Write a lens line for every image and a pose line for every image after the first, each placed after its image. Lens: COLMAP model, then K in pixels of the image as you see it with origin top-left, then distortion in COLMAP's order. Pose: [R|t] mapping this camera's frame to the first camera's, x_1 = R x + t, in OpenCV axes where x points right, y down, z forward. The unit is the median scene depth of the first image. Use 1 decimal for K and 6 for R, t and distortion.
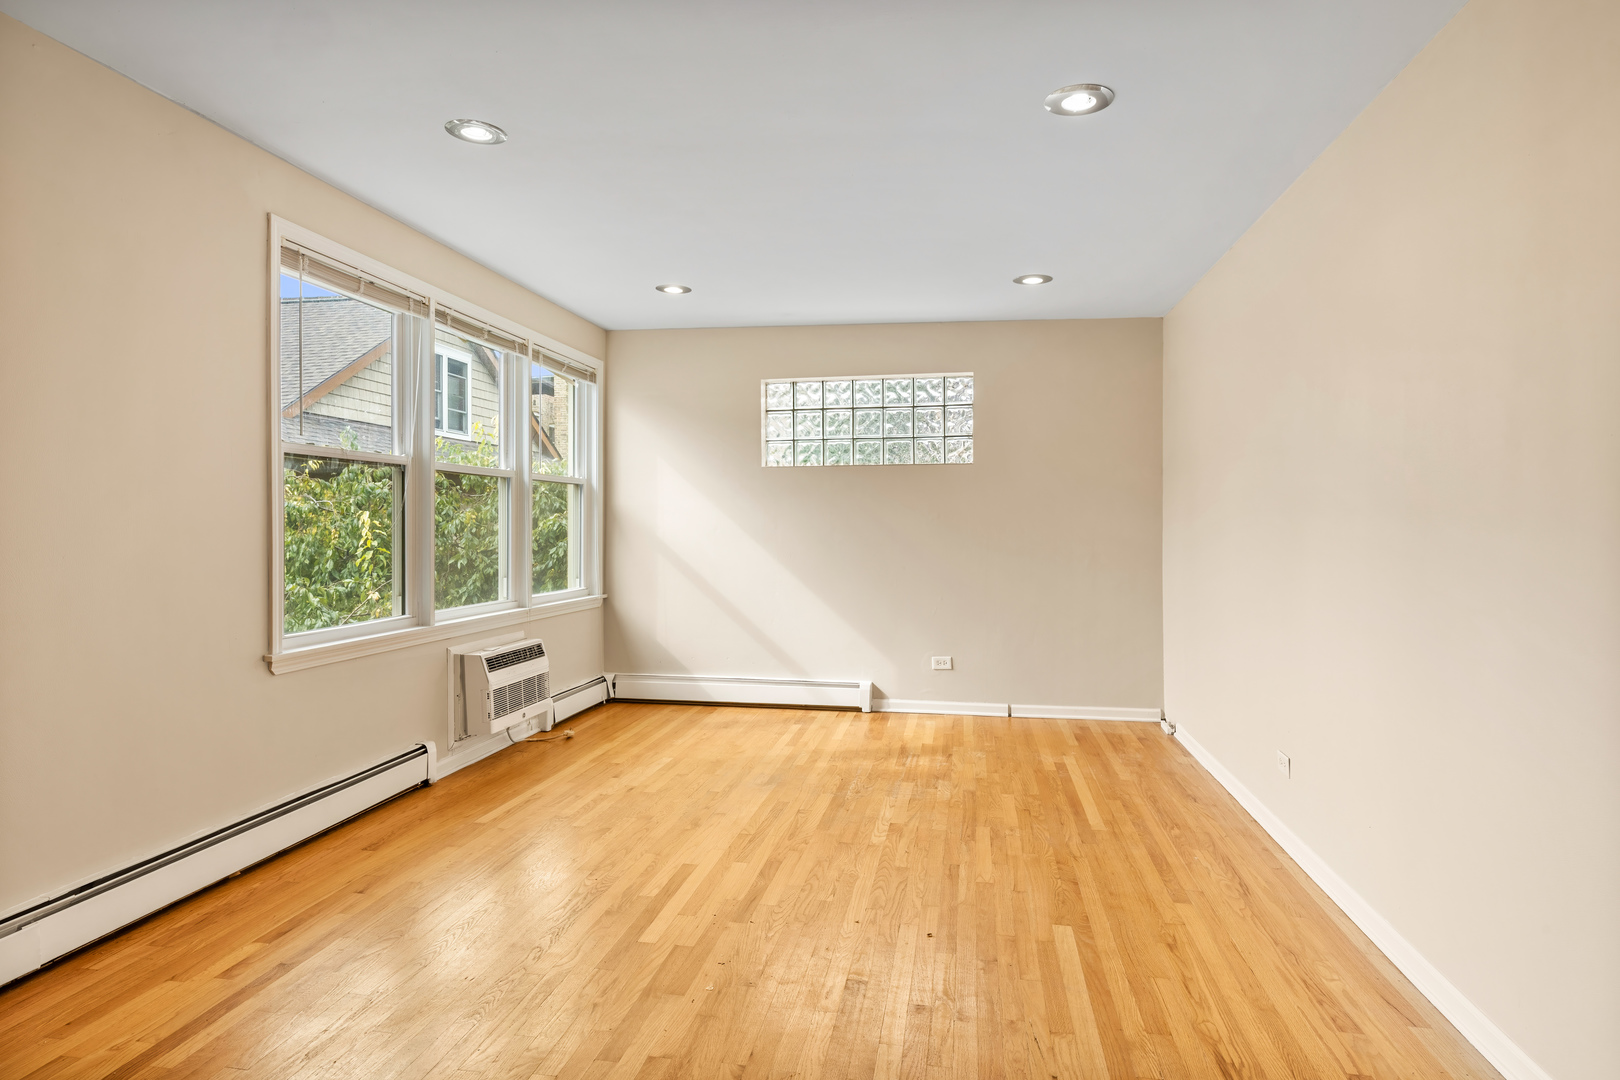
lens RADIAL K [[890.7, 0, 804.2], [0, 890.7, 531.1], [0, 0, 1]] dist [0.004768, -0.000027]
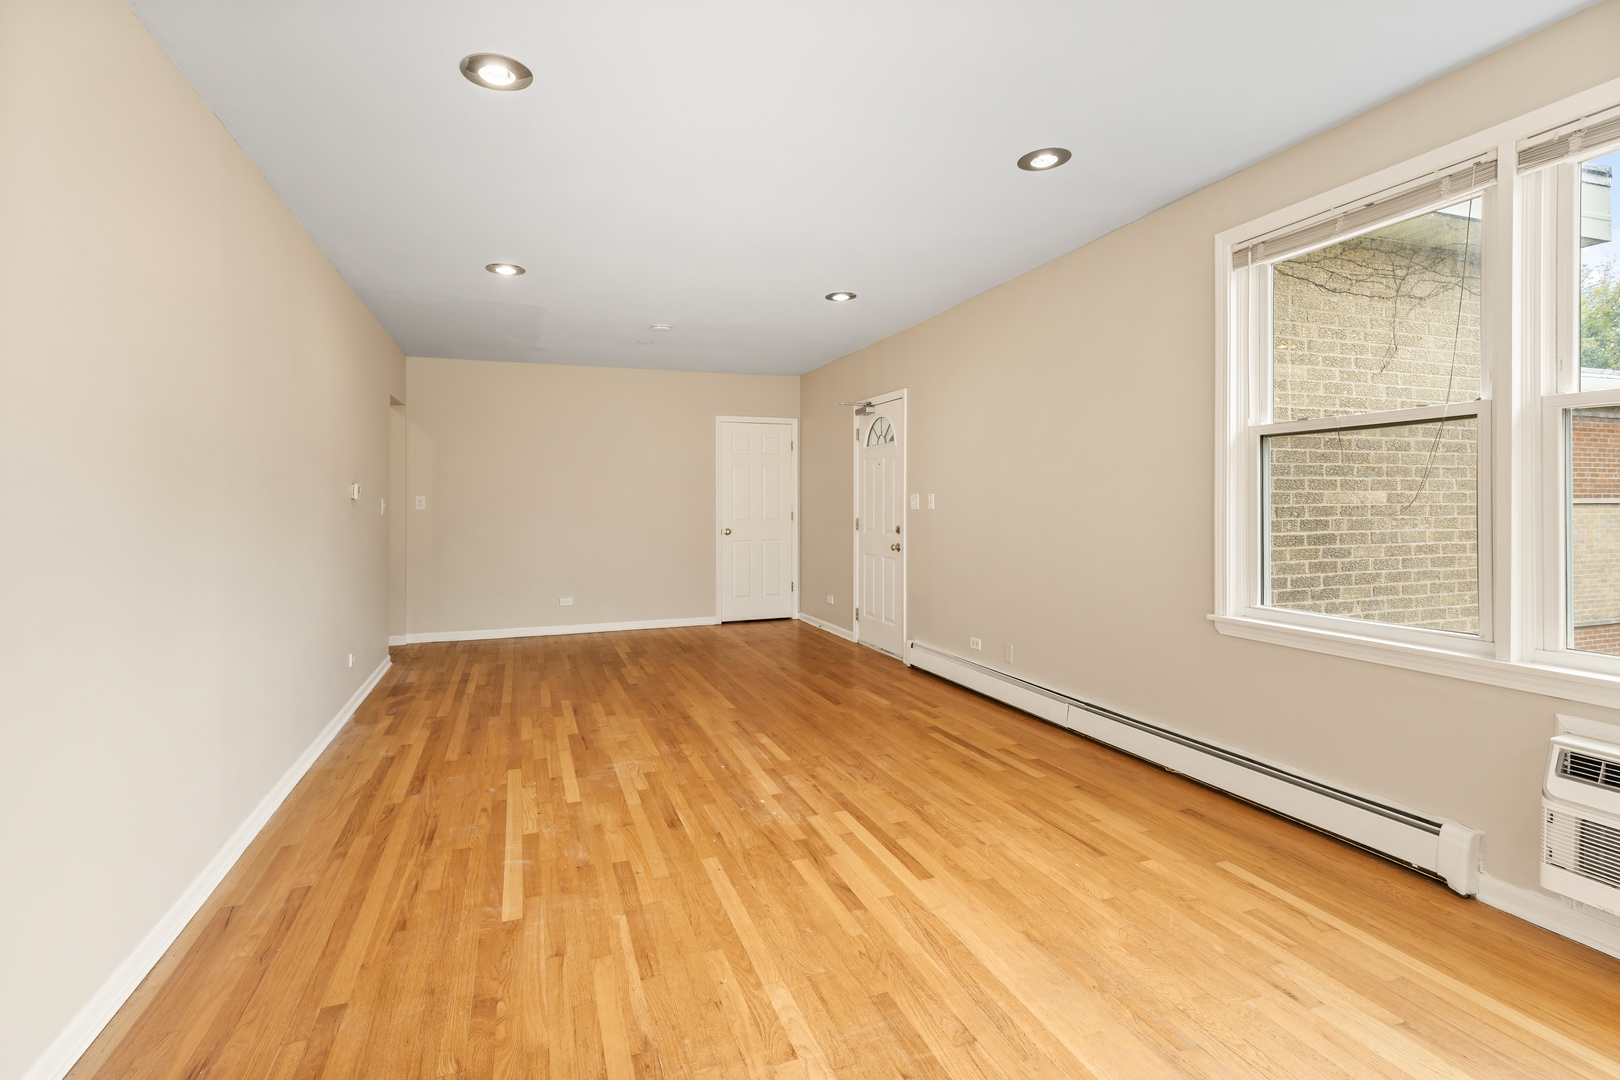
lens RADIAL K [[753.7, 0, 797.1], [0, 753.7, 500.4], [0, 0, 1]] dist [0.003943, -0.000631]
pose [[-0.860804, -0.001605, -0.508935, 0.242188], [-0.002713, 0.999995, 0.001435, -0.006431], [0.508930, 0.002615, -0.860804, 1.023394]]
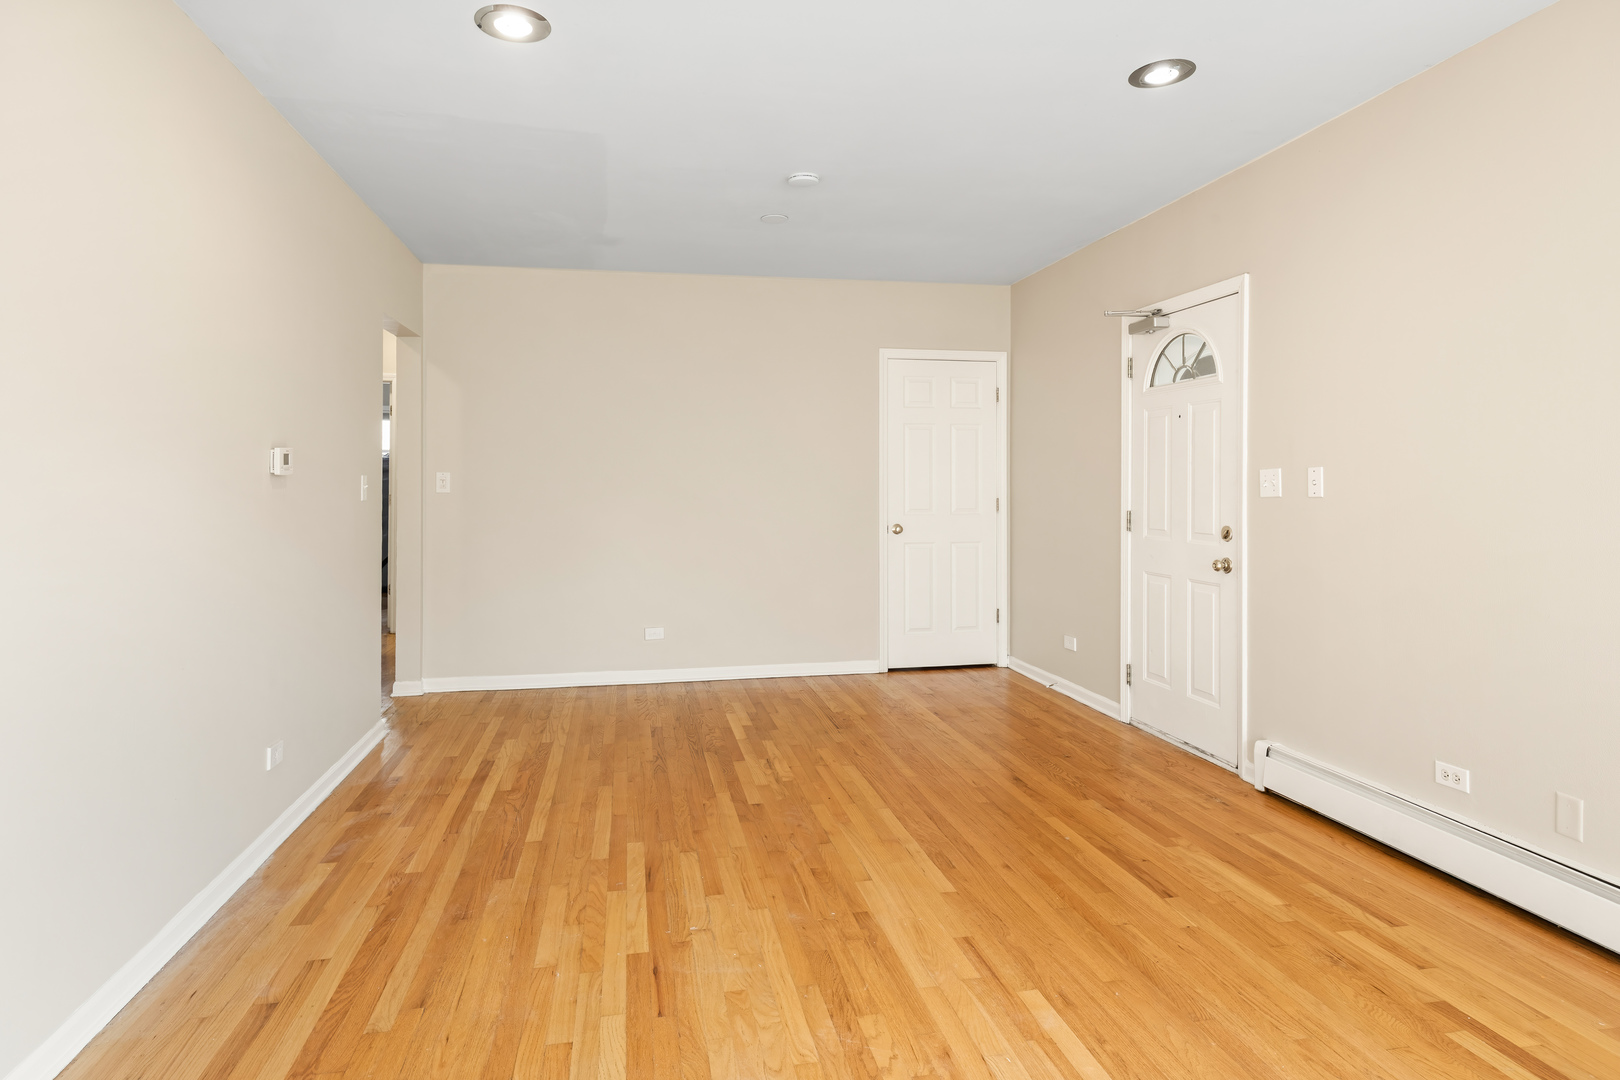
lens RADIAL K [[890.7, 0, 800.5], [0, 890.7, 482.0], [0, 0, 1]] dist [0.004768, -0.000027]
pose [[-0.930506, -0.003723, -0.366258, 0.128452], [-0.004772, 0.999987, 0.001959, -0.003161], [0.366245, 0.003570, -0.930511, 0.668196]]
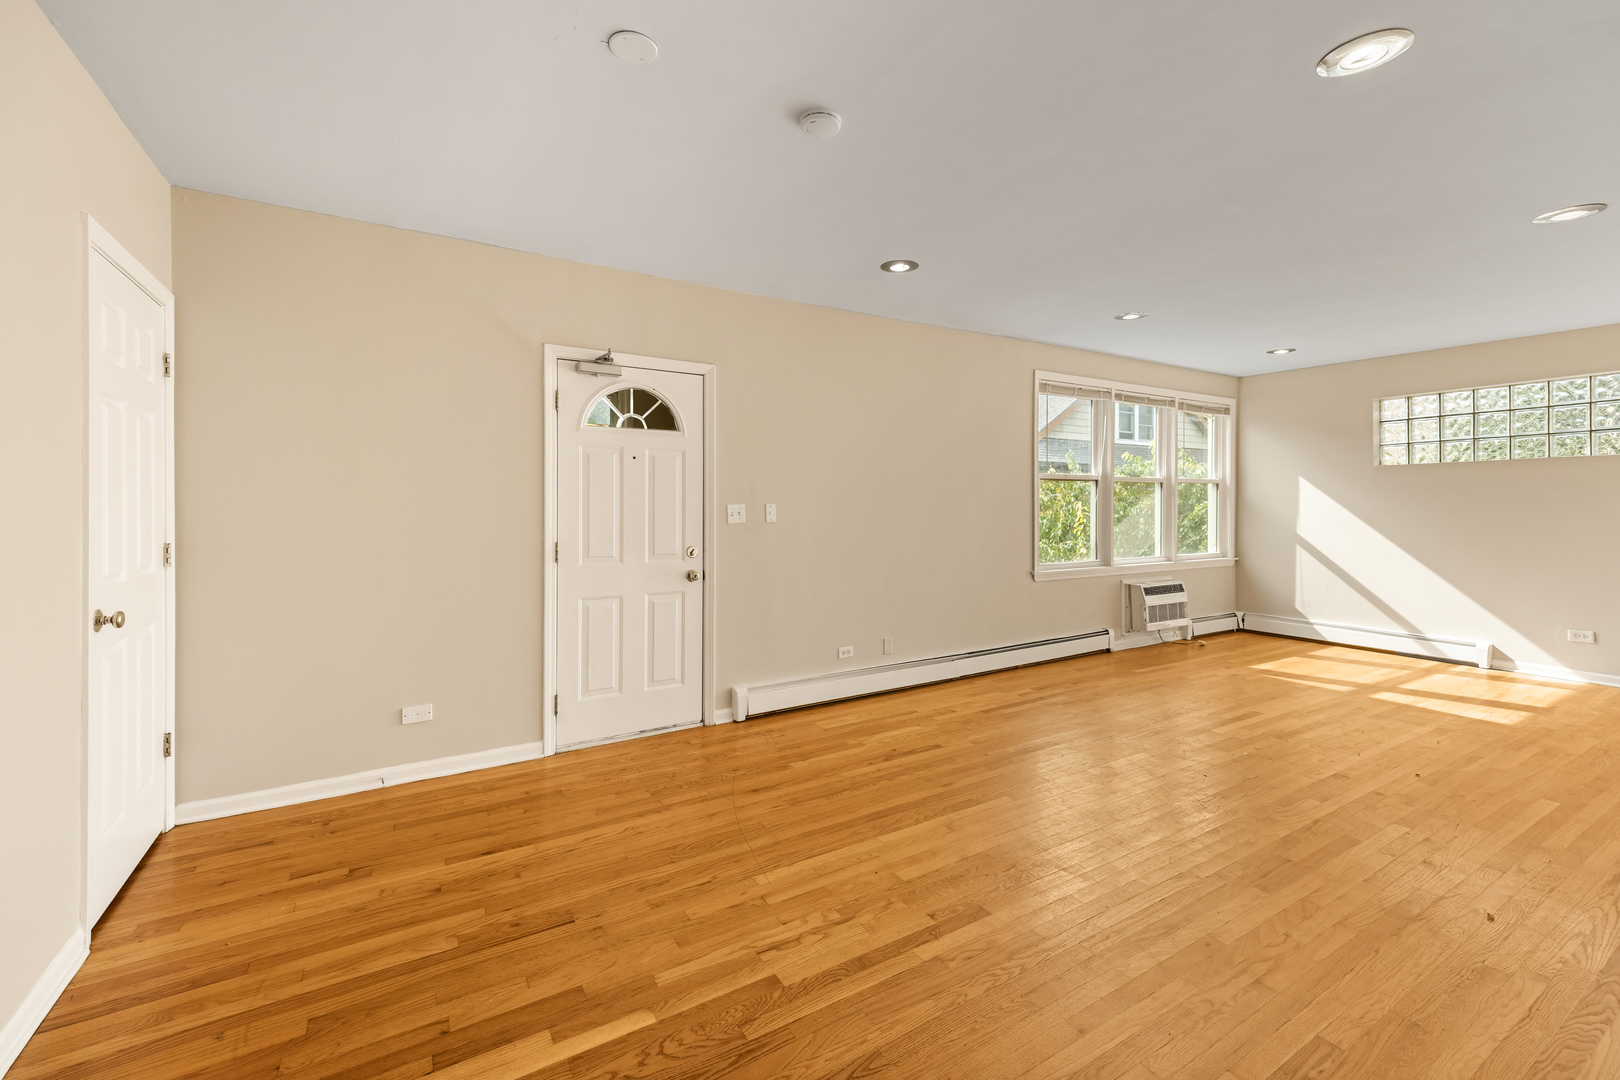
lens RADIAL K [[670.7, 0, 808.6], [0, 670.7, 508.1], [0, 0, 1]] dist [0.009302, -0.001049]
pose [[0.663228, 0.002115, -0.748414, 0.172040], [-0.003762, 0.999993, -0.000507, -0.009027], [0.748408, 0.003152, 0.663231, -0.326990]]
